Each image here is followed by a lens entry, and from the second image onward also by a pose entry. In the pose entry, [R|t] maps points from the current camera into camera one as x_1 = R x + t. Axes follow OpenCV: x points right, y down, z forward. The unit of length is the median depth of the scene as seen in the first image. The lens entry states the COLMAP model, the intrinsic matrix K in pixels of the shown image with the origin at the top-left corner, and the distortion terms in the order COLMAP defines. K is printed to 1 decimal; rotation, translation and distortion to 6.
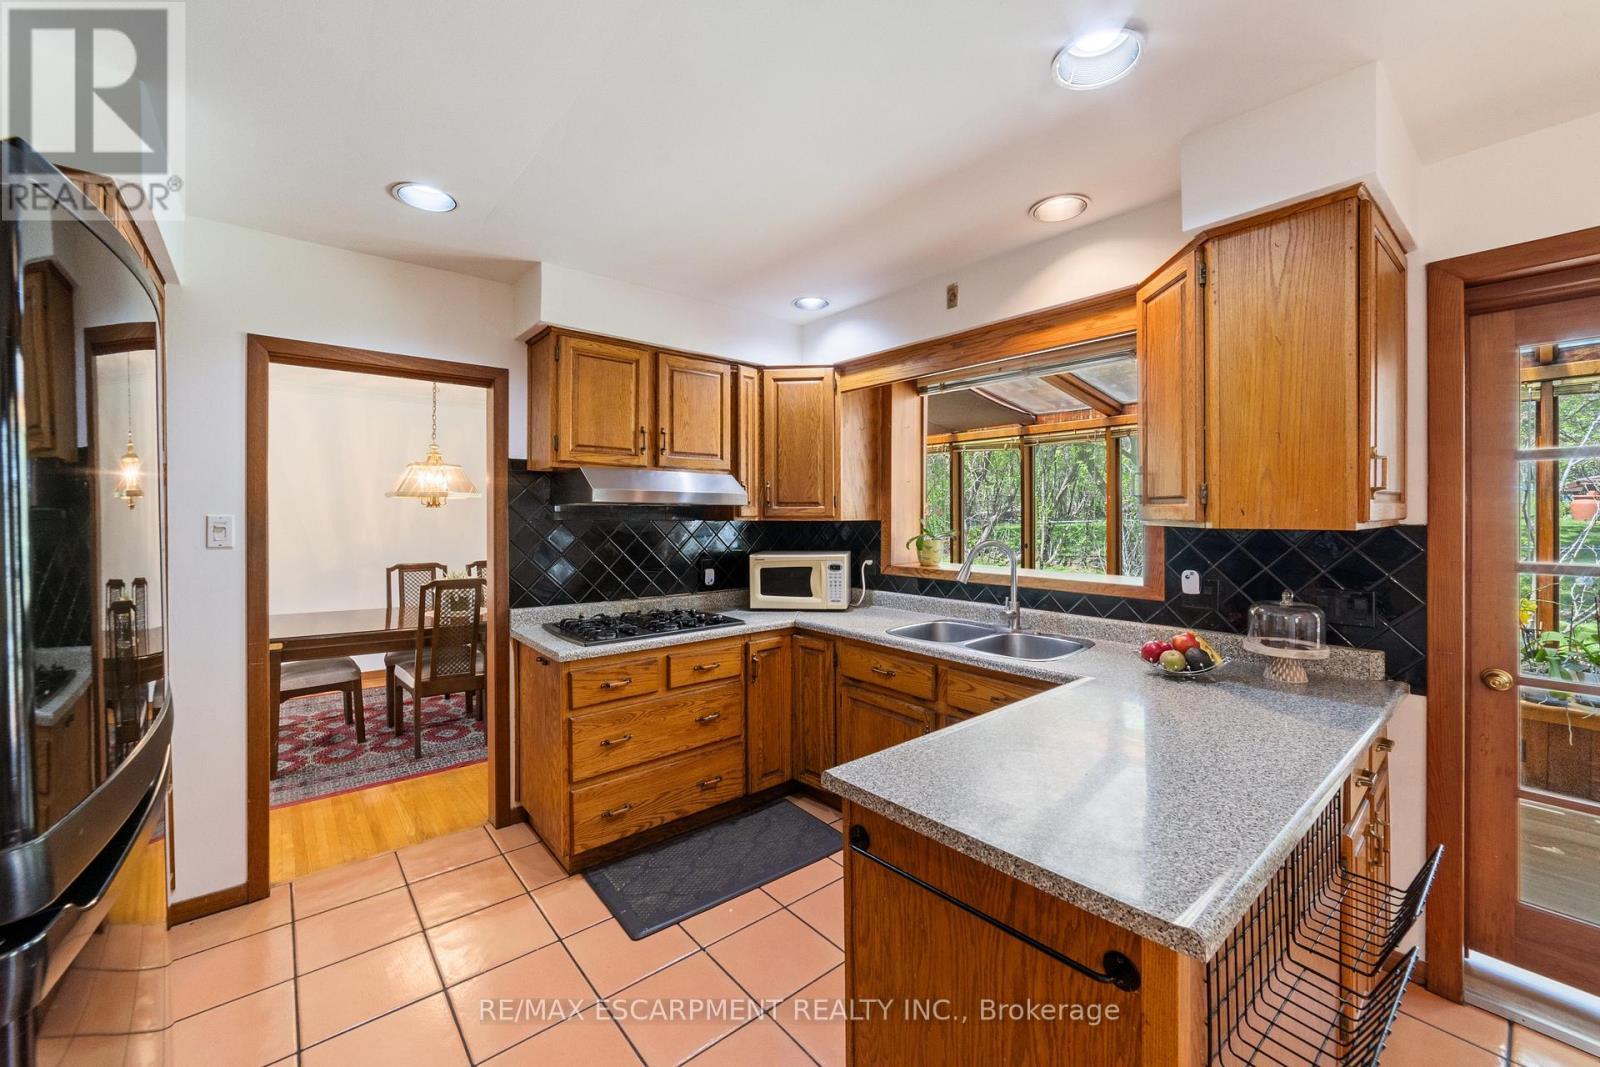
lens RADIAL K [[635.7, 0, 809.3], [0, 635.7, 523.5], [0, 0, 1]] dist [-0.000414, 0.000052]
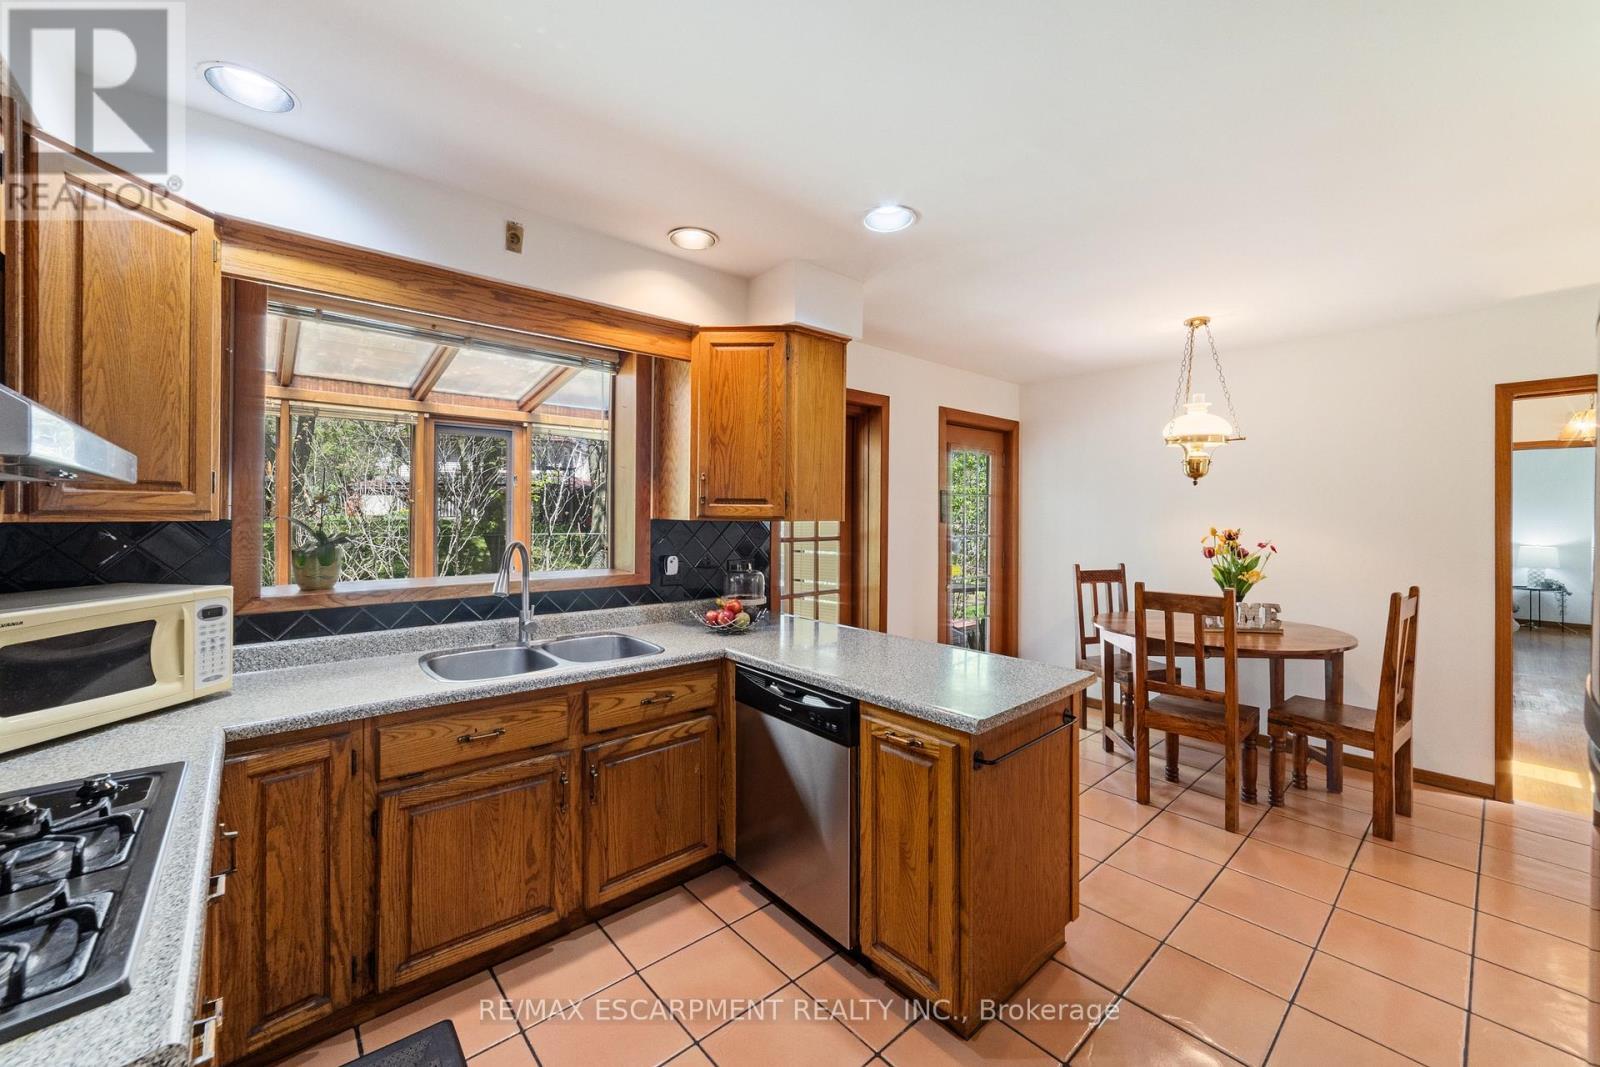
lens RADIAL K [[622.0, 0, 795.4], [0, 622.0, 514.5], [0, 0, 1]] dist [-0.001148, -0.000066]
pose [[-0.003153, -0.001688, 0.999994, -0.490496], [0.007164, 0.999973, 0.001710, -0.007258], [-0.999969, 0.007170, -0.003141, 0.572312]]
